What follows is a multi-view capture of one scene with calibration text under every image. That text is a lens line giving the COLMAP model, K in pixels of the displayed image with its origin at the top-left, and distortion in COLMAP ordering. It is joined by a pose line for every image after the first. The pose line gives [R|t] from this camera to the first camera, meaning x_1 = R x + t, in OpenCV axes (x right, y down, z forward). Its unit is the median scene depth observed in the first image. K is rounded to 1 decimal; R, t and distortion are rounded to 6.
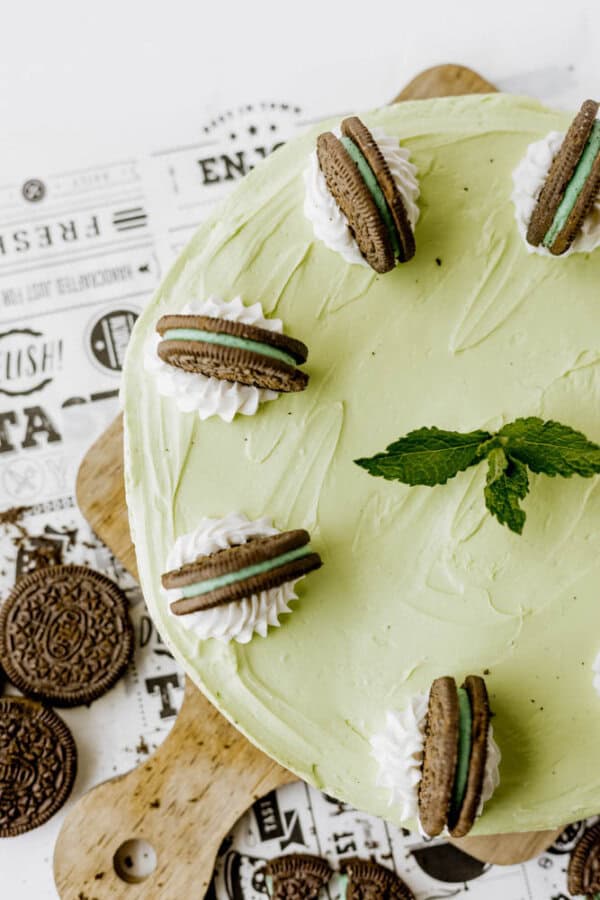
lens RADIAL K [[1311.3, 0, 292.0], [0, 1311.3, 454.1], [0, 0, 1]] dist [0.064777, 0.141864]
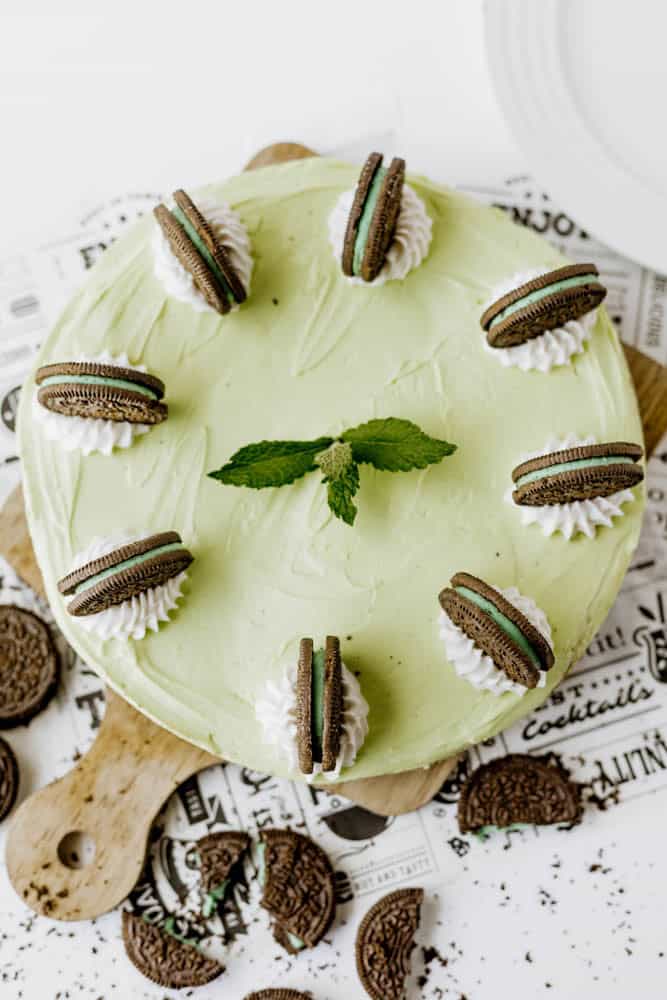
lens RADIAL K [[1452.6, 0, 333.5], [0, 1452.6, 500.0], [0, 0, 1]] dist [0.063832, 0.038565]
pose [[0.992041, -0.124169, -0.020901, 0.170208], [0.121917, 0.988709, -0.087130, 0.150337], [0.031484, 0.083889, 0.995978, -0.282071]]
